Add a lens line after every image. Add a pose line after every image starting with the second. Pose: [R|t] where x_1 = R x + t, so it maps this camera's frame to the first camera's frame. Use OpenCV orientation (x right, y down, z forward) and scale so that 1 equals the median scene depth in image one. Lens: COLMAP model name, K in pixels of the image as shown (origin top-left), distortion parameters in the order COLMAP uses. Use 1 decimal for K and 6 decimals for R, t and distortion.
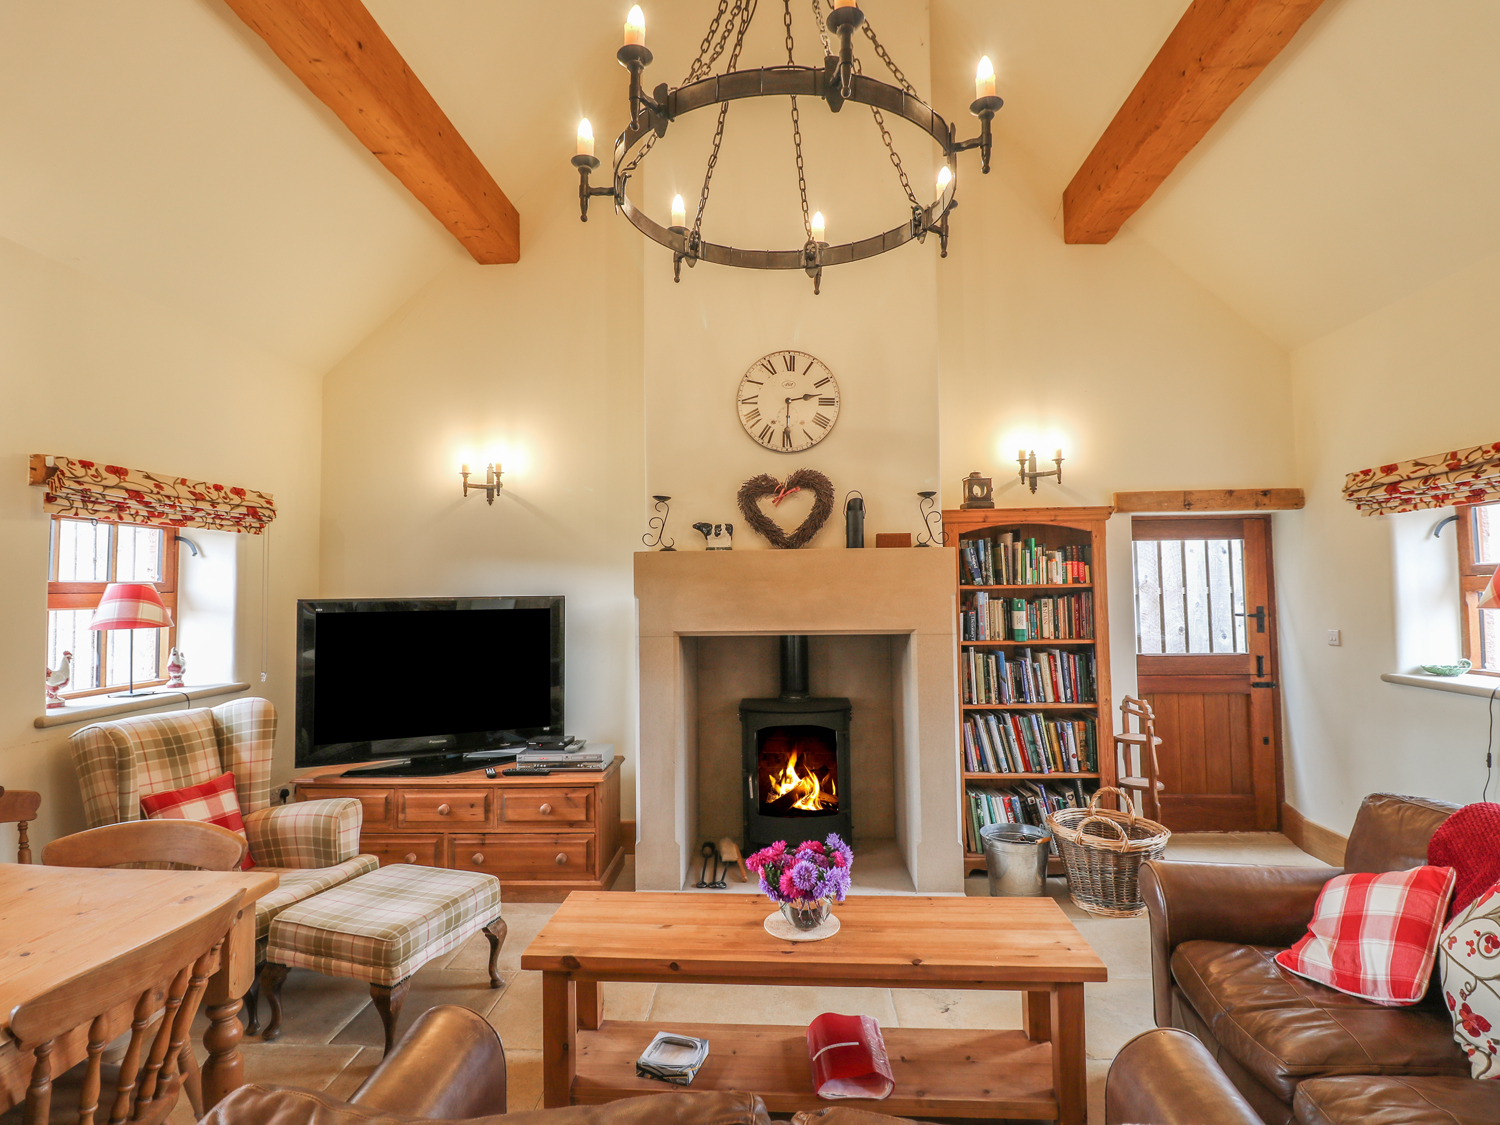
lens RADIAL K [[773.6, 0, 748.4], [0, 773.6, 550.0], [0, 0, 1]] dist [0.003532, -0.016058]
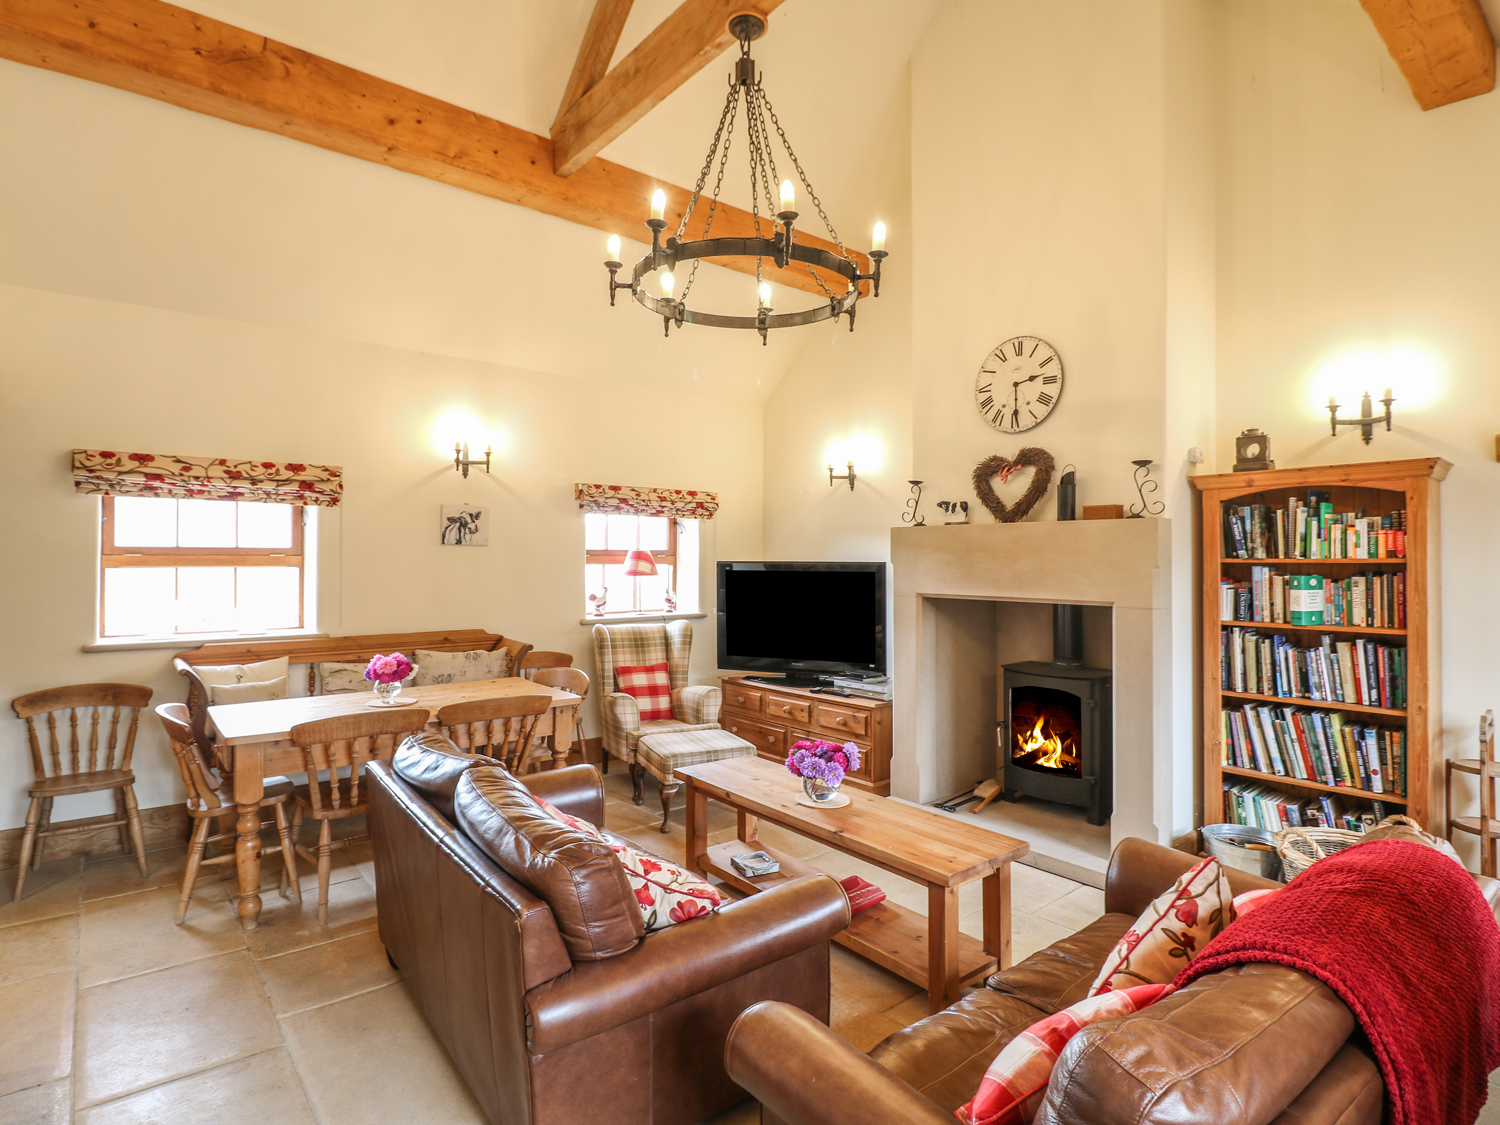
lens RADIAL K [[773.6, 0, 748.4], [0, 773.6, 550.0], [0, 0, 1]] dist [0.003532, -0.016058]
pose [[0.681985, 0.006726, -0.731335, 0.585025], [0.024500, 0.999186, 0.032037, -0.006554], [0.730955, -0.039766, 0.681266, -0.013050]]
